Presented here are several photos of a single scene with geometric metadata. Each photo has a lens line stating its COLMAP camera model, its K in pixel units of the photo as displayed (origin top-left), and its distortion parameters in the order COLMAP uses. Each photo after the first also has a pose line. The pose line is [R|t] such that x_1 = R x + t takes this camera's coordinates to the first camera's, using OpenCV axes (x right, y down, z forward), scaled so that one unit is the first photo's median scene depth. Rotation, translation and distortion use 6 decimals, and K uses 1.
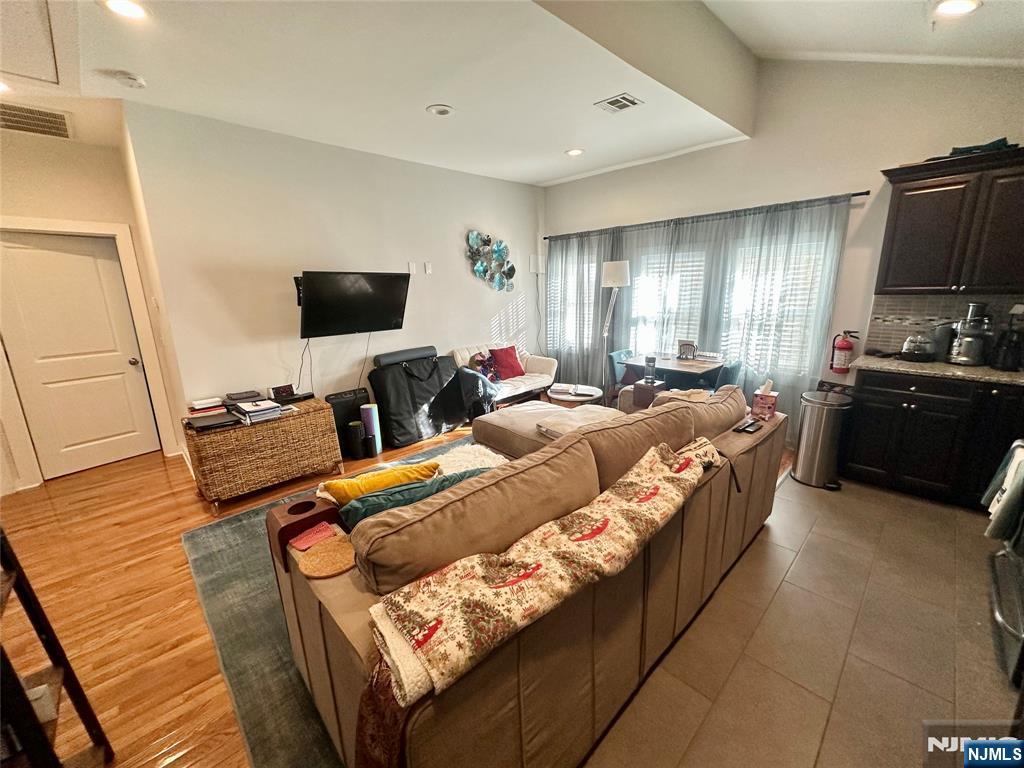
lens RADIAL K [[408.3, 0, 512.9], [0, 408.3, 381.7], [0, 0, 1]] dist [-0.002523, 0.000554]
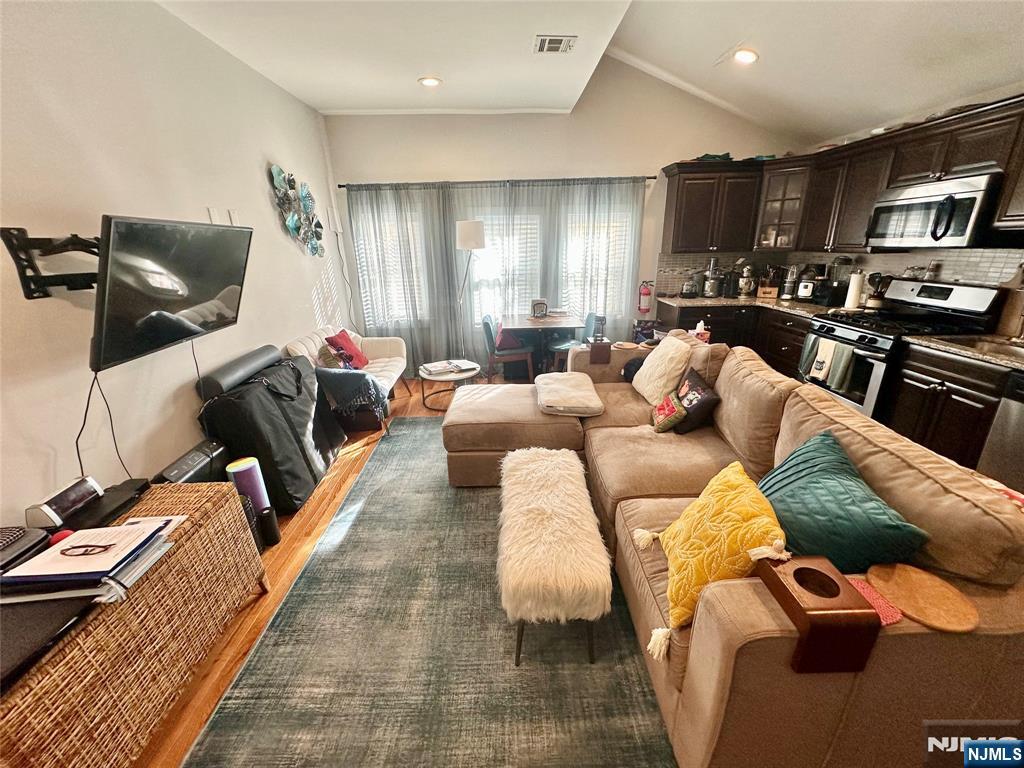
lens RADIAL K [[408.3, 0, 511.9], [0, 408.3, 381.8], [0, 0, 1]] dist [-0.002523, 0.000554]
pose [[0.679045, -0.231235, 0.696727, -0.447185], [0.172278, 0.972785, 0.154950, -0.072966], [-0.713595, 0.014812, 0.700402, 0.314342]]
